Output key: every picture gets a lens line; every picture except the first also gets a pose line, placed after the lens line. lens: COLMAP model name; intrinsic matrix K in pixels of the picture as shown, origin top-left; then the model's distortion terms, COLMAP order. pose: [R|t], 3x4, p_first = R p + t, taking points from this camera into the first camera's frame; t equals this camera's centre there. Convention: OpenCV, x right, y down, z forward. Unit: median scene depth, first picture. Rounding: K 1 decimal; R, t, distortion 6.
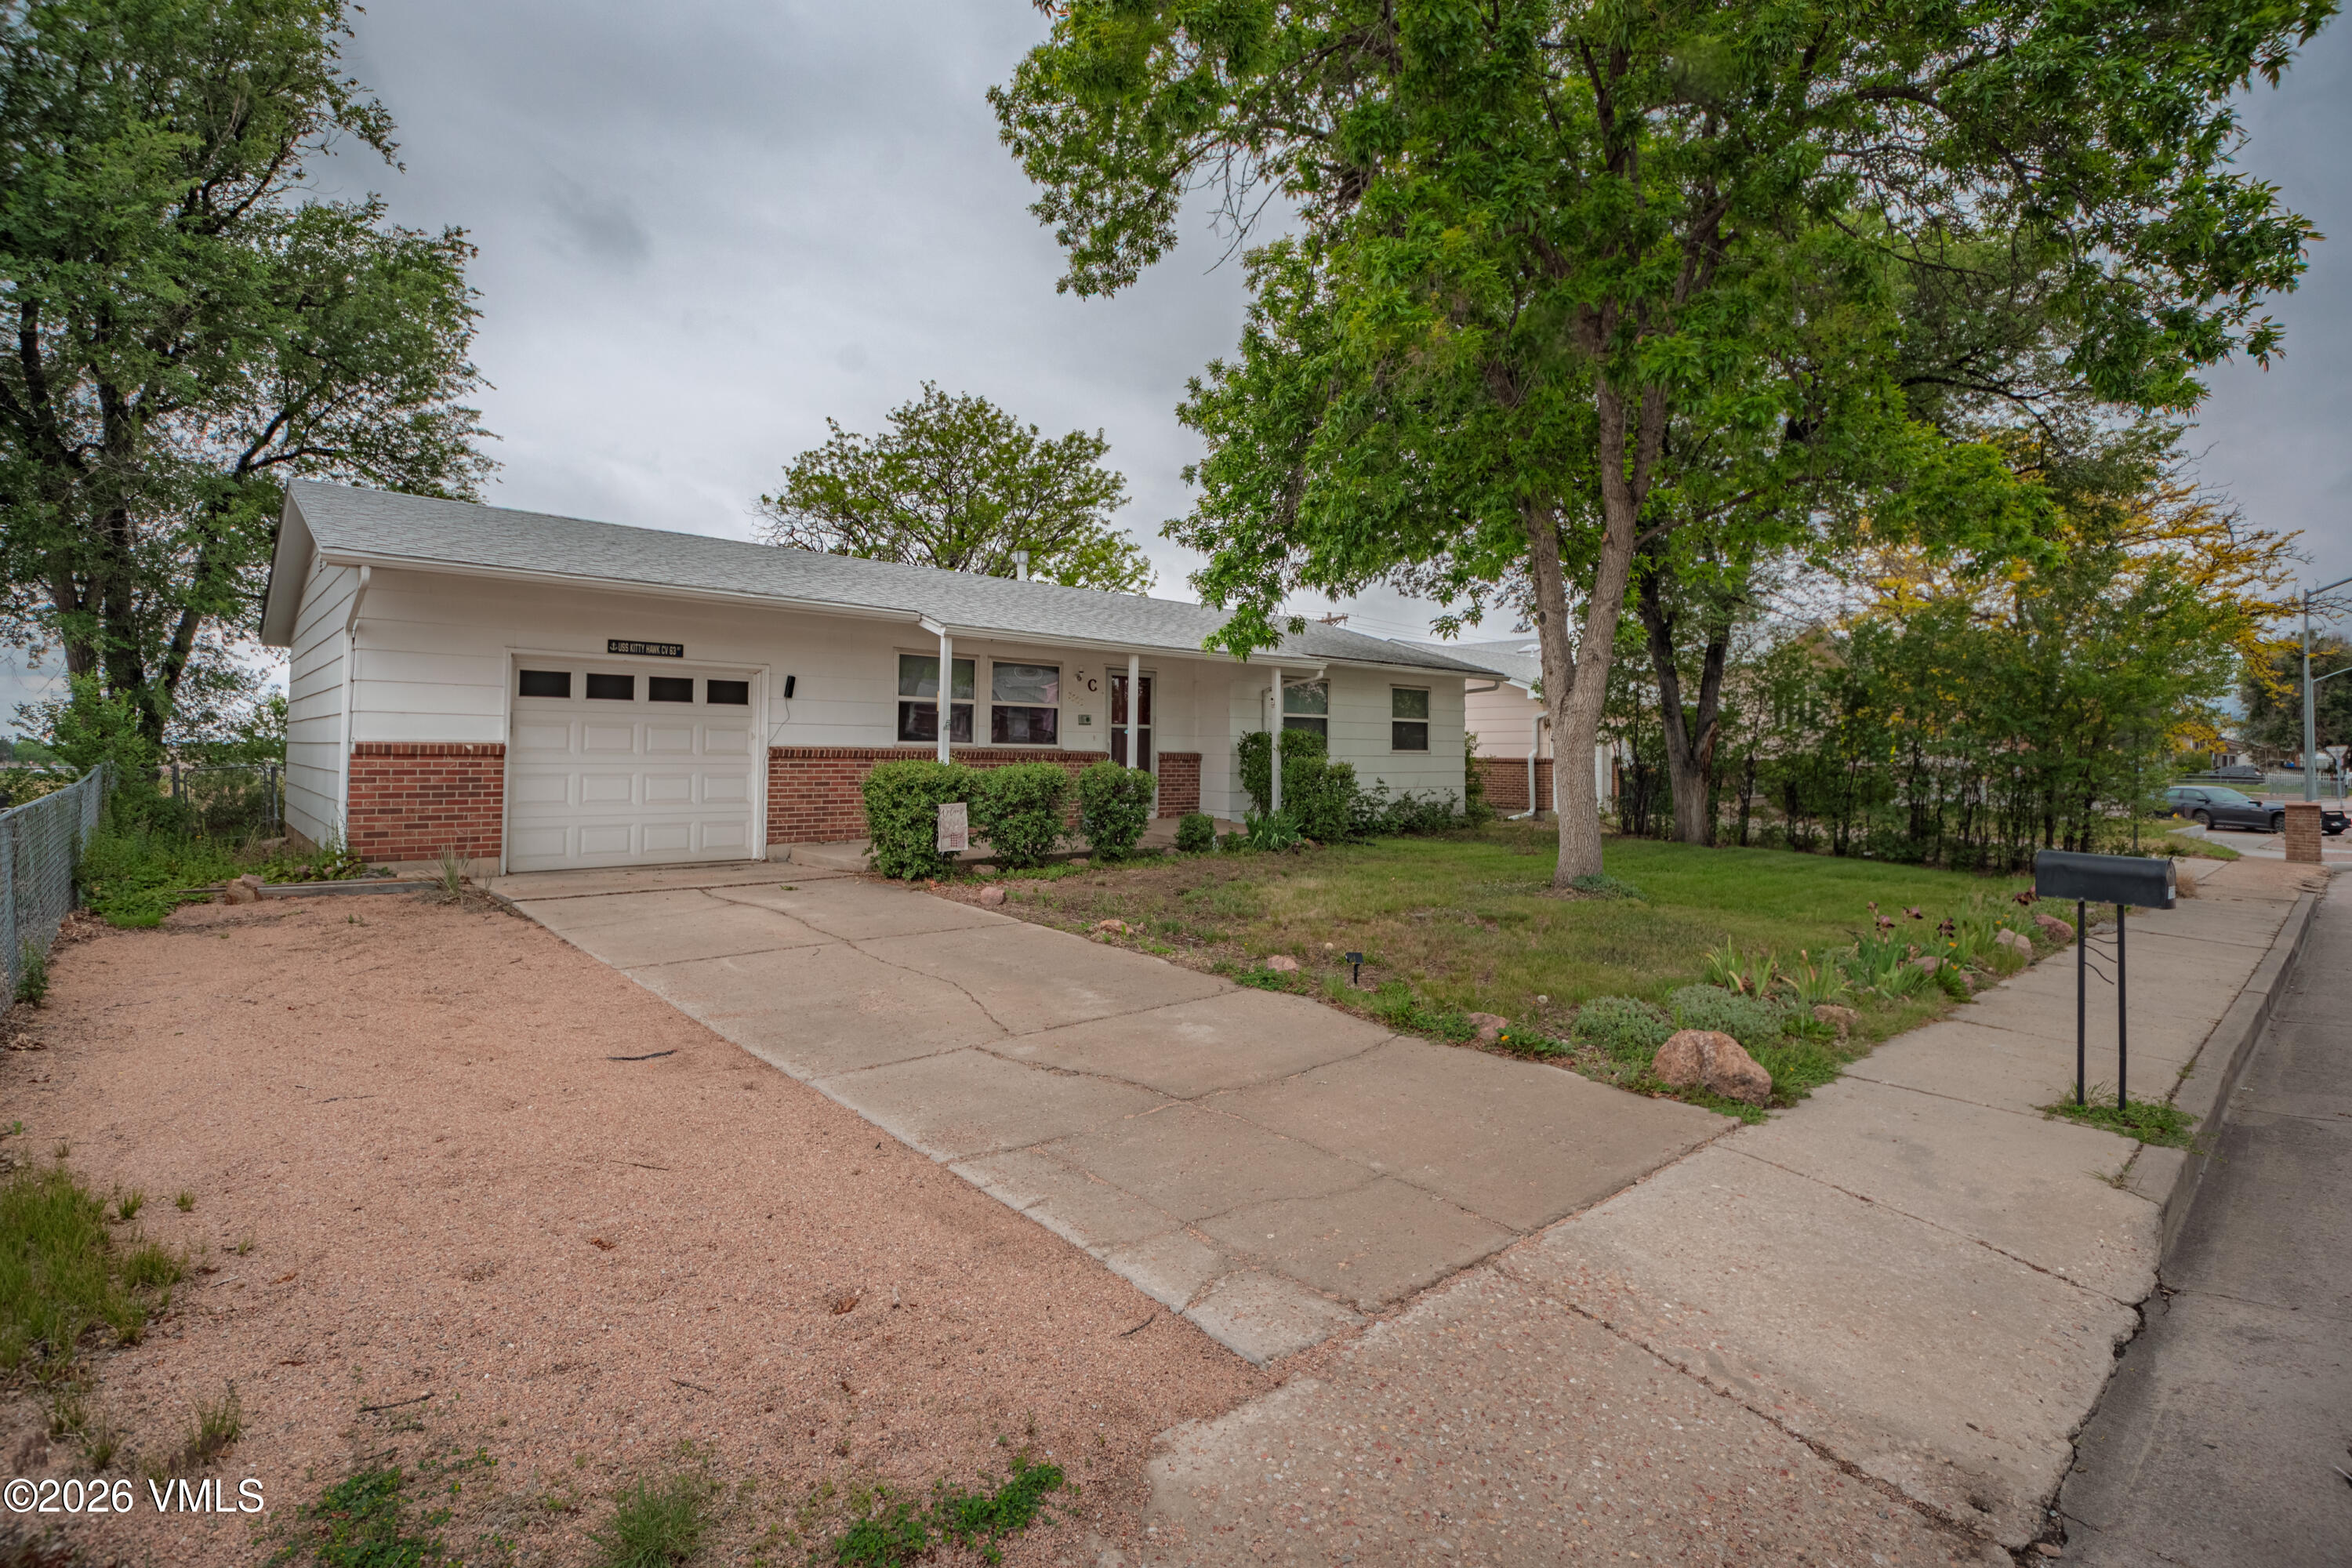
lens RADIAL K [[1089.0, 0, 1167.5], [0, 1089.0, 731.6], [0, 0, 1]] dist [-0.001974, -0.000187]
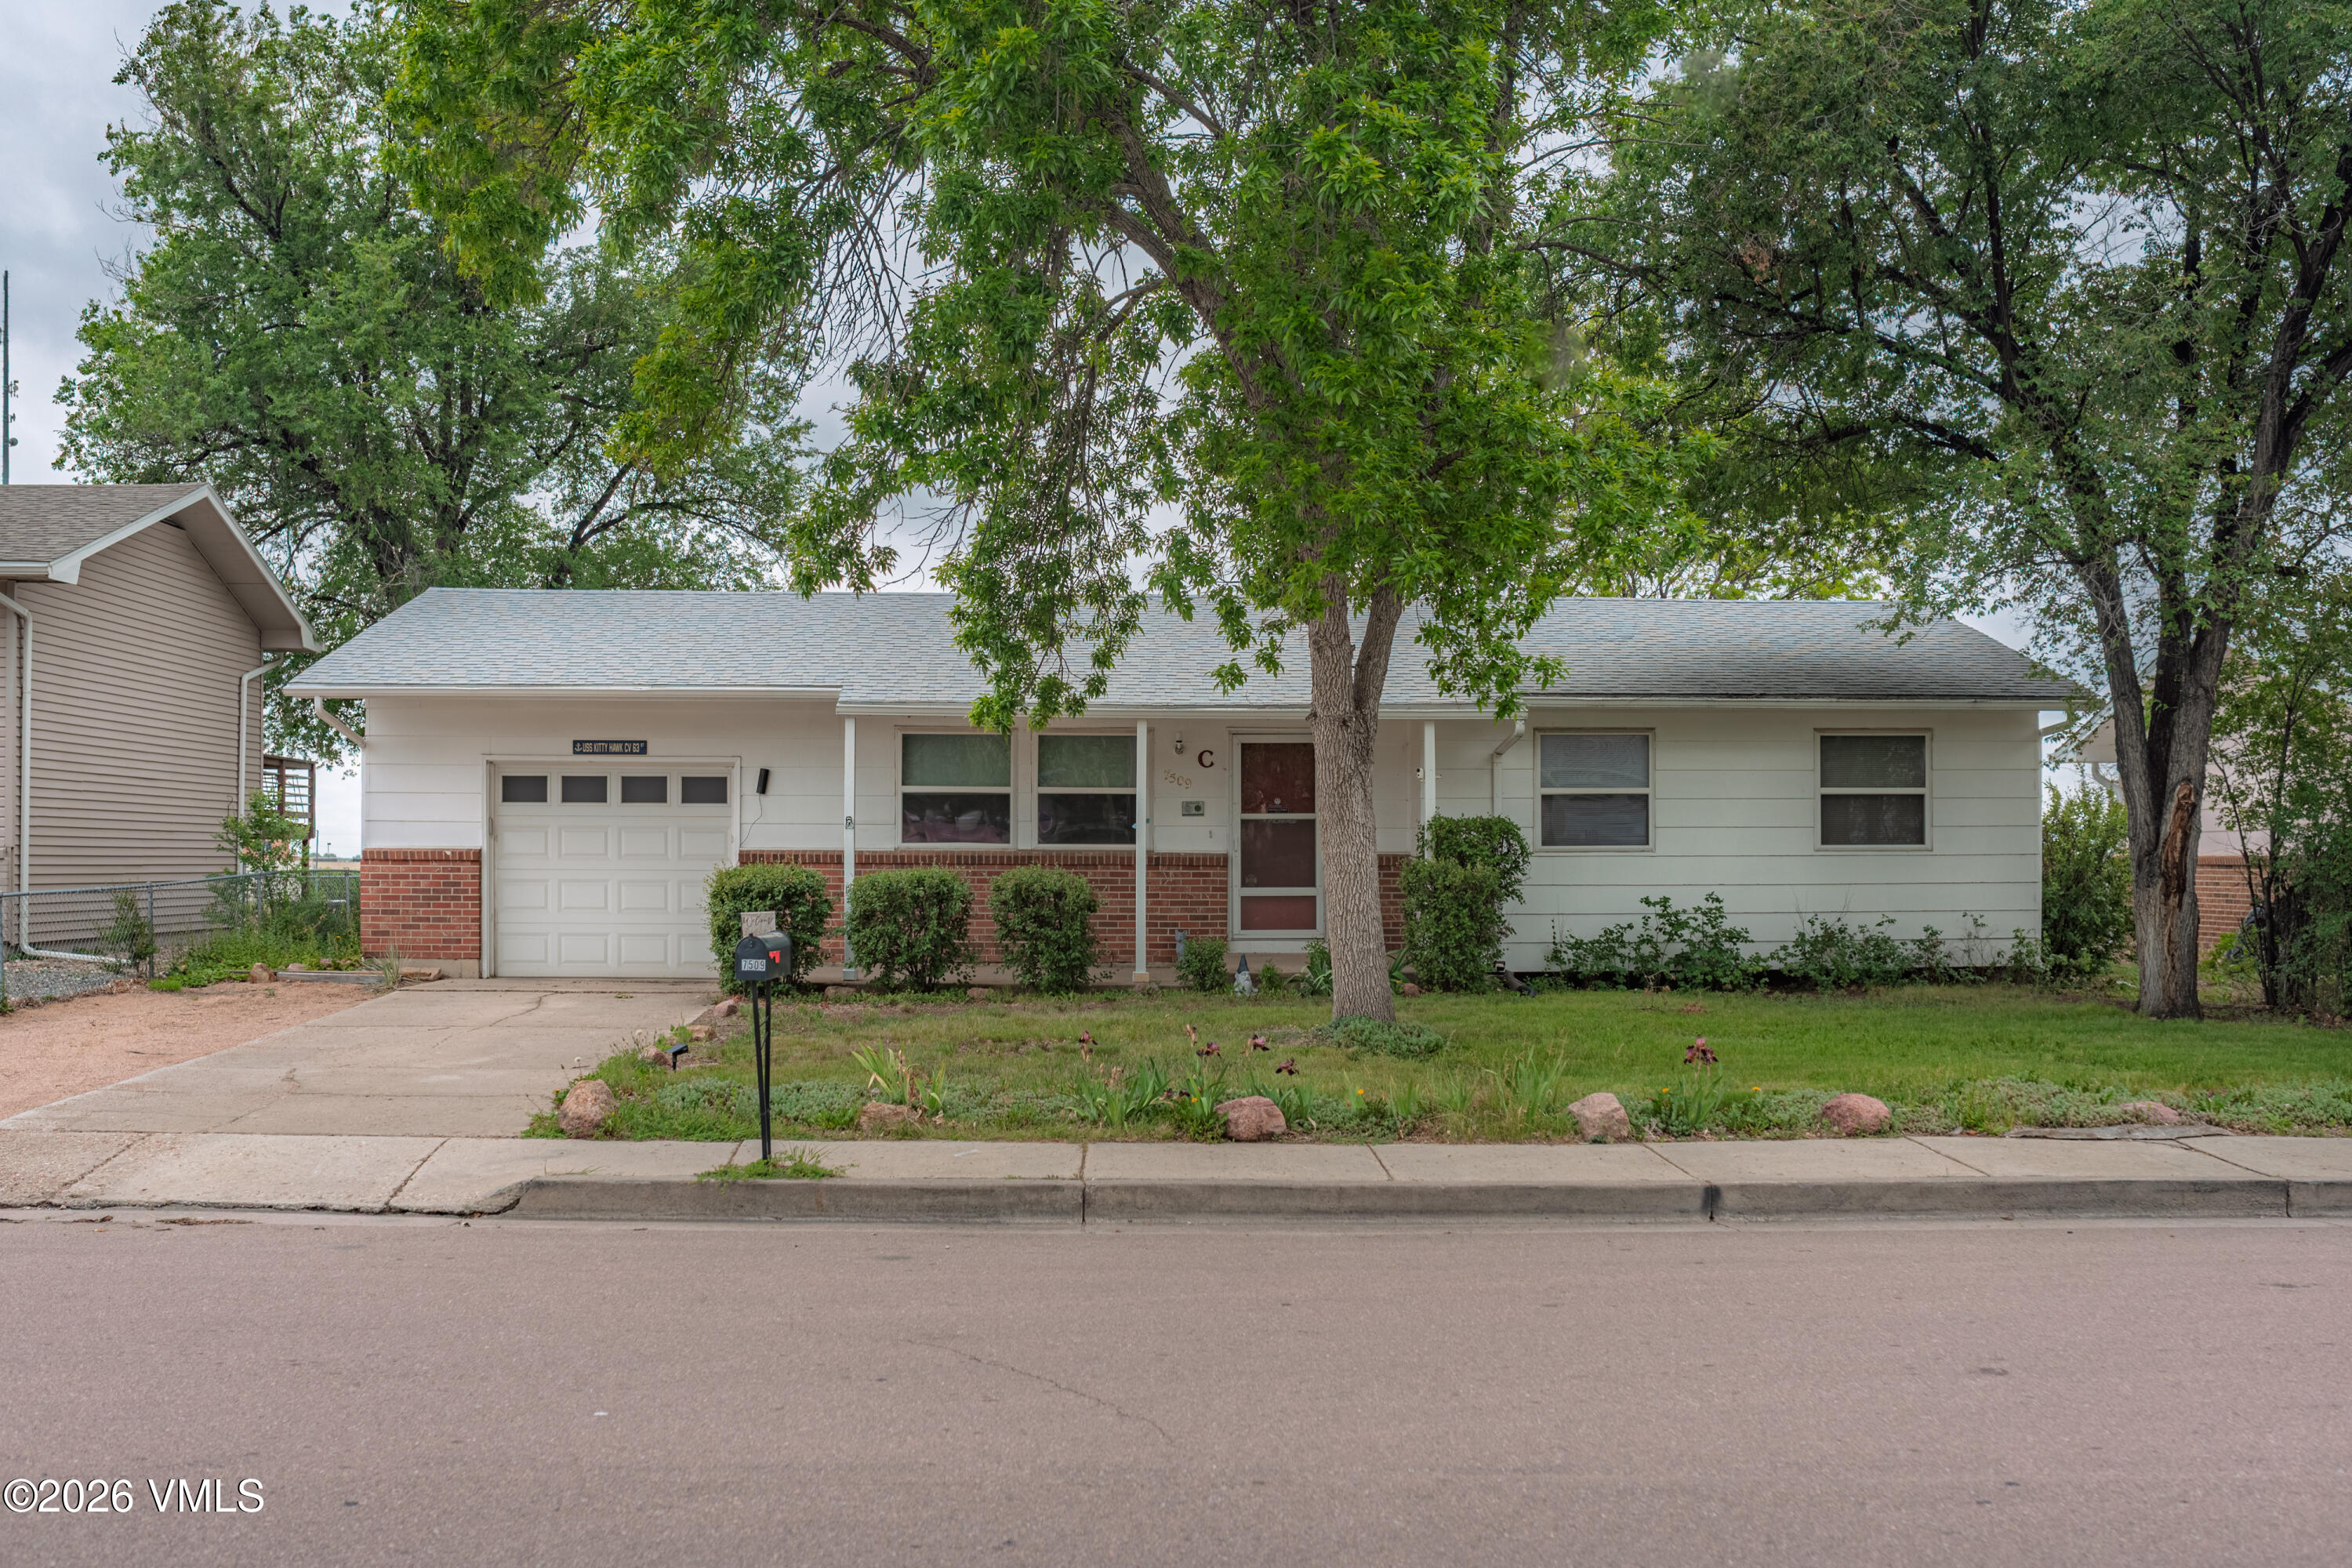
lens RADIAL K [[2354.9, 0, 1175.9], [0, 2354.9, 785.0], [0, 0, 1]] dist [-0.098127, 0.000000]
pose [[0.758104, -0.026621, -0.651591, 1.198716], [0.018081, 0.999640, -0.019804, 0.005494], [0.651883, 0.003232, 0.758312, -0.216753]]
